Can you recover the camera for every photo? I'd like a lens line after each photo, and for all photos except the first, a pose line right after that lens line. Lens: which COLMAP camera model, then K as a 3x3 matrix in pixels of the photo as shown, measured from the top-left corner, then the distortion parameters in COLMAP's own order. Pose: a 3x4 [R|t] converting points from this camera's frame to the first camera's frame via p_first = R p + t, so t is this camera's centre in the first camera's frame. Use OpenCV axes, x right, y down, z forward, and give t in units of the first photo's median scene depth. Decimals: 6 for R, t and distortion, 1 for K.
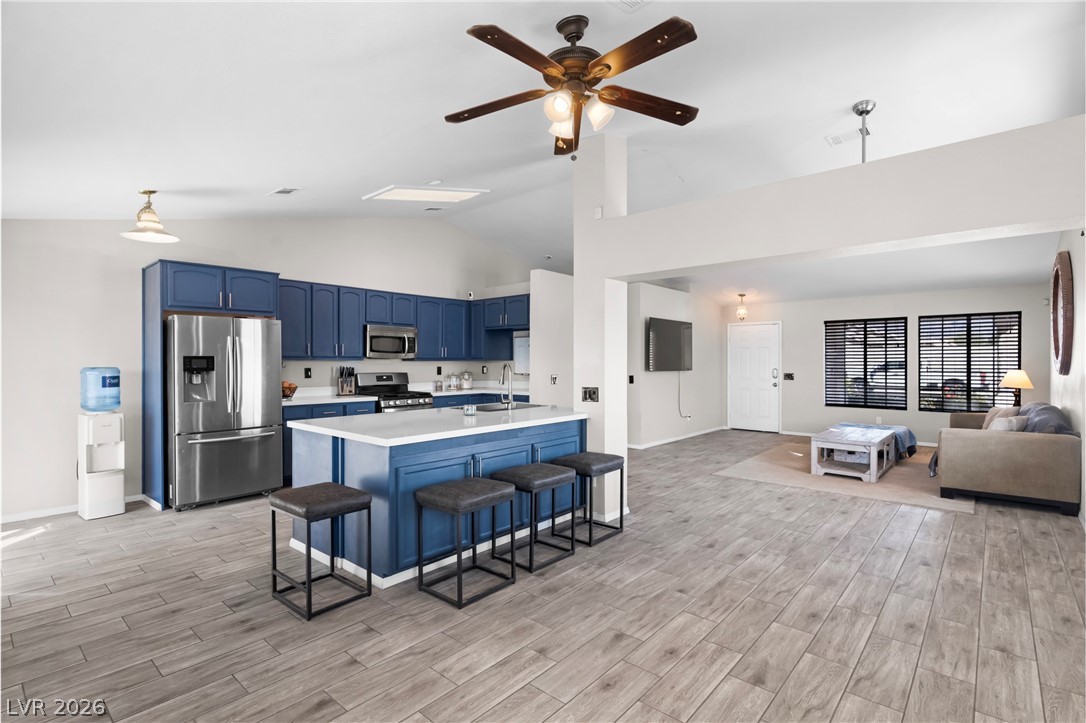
lens RADIAL K [[516.6, 0, 546.7], [0, 516.6, 362.7], [0, 0, 1]] dist [0.002761, -0.000276]
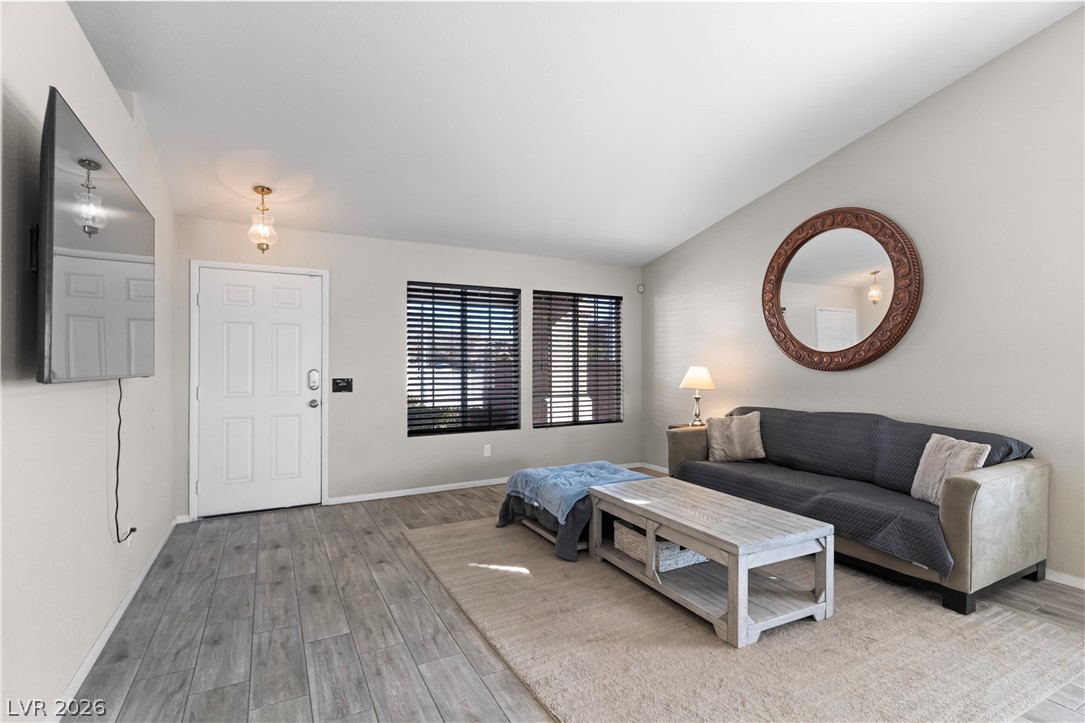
lens RADIAL K [[516.1, 0, 544.0], [0, 516.1, 362.5], [0, 0, 1]] dist [0.002761, -0.000276]
pose [[0.355196, 0.004590, 0.934781, 0.160906], [0.002472, 0.999980, -0.005849, 0.018733], [-0.934789, 0.004388, 0.355178, 1.367180]]
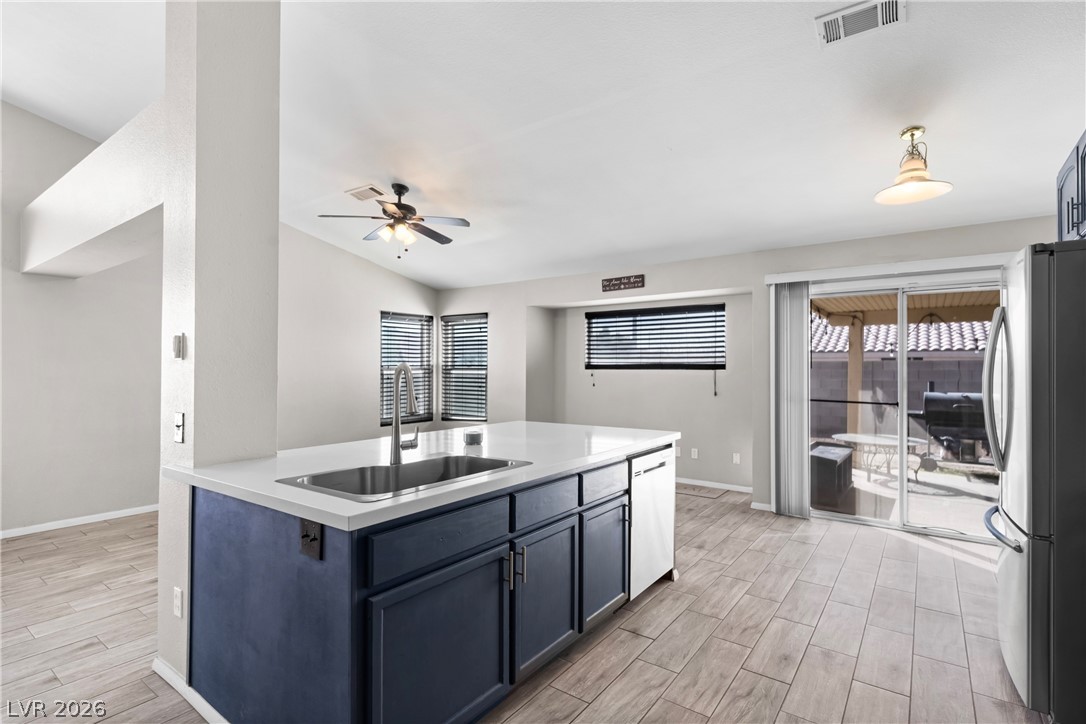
lens RADIAL K [[516.6, 0, 547.8], [0, 516.6, 371.3], [0, 0, 1]] dist [0.002761, -0.000276]
pose [[-0.996571, -0.003680, -0.082658, -0.176586], [-0.004318, 0.999962, 0.007540, 0.004487], [0.082627, 0.007871, -0.996549, 1.565825]]
